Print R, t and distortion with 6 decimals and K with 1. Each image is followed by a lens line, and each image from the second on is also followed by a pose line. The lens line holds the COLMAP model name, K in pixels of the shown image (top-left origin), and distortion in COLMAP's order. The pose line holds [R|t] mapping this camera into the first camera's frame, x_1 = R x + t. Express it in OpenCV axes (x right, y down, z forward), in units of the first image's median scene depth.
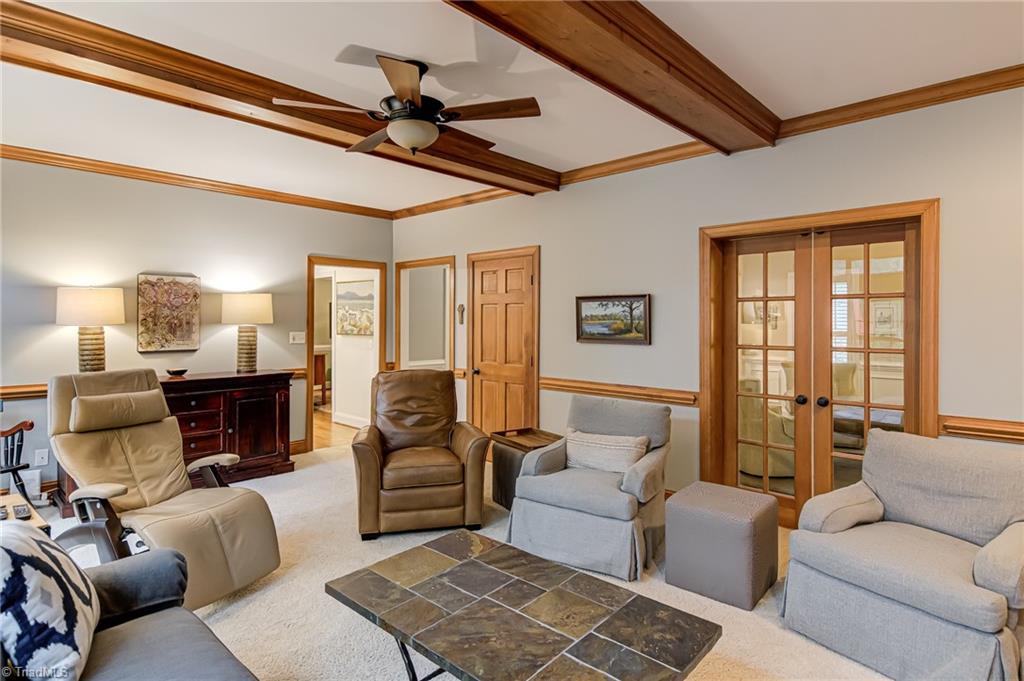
lens RADIAL K [[539.2, 0, 518.4], [0, 539.2, 323.0], [0, 0, 1]] dist [0.004547, 0.000328]
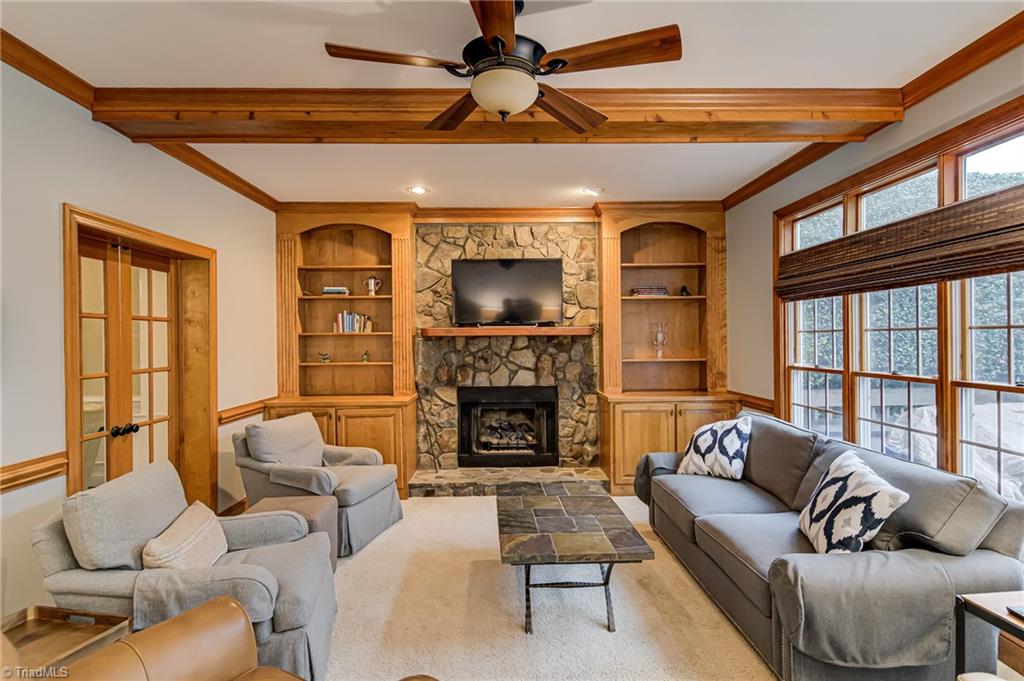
lens RADIAL K [[539.2, 0, 510.2], [0, 539.2, 340.3], [0, 0, 1]] dist [0.004547, 0.000328]
pose [[-0.693869, 0.004931, 0.720084, -0.435966], [0.016968, 0.999811, 0.009503, -0.005004], [-0.719901, 0.018812, -0.693822, 0.894372]]
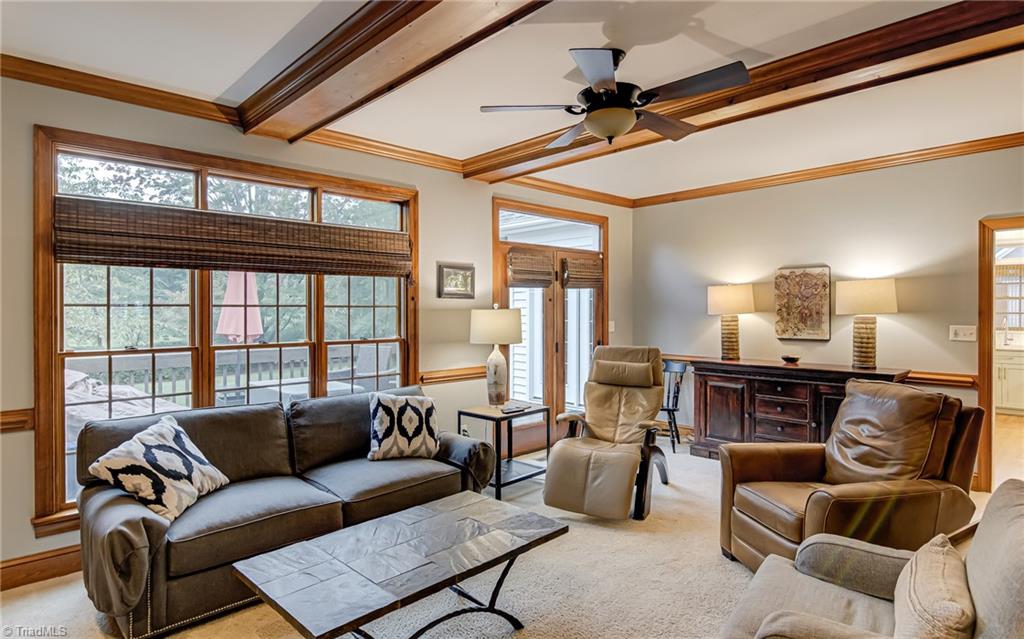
lens RADIAL K [[551.2, 0, 511.8], [0, 551.2, 311.9], [0, 0, 1]] dist [0.001329, -0.000642]
pose [[-0.050349, 0.000437, -0.998732, 0.464744], [-0.003529, 0.999994, 0.000615, -0.000593], [0.998725, 0.003555, -0.050348, 0.493185]]
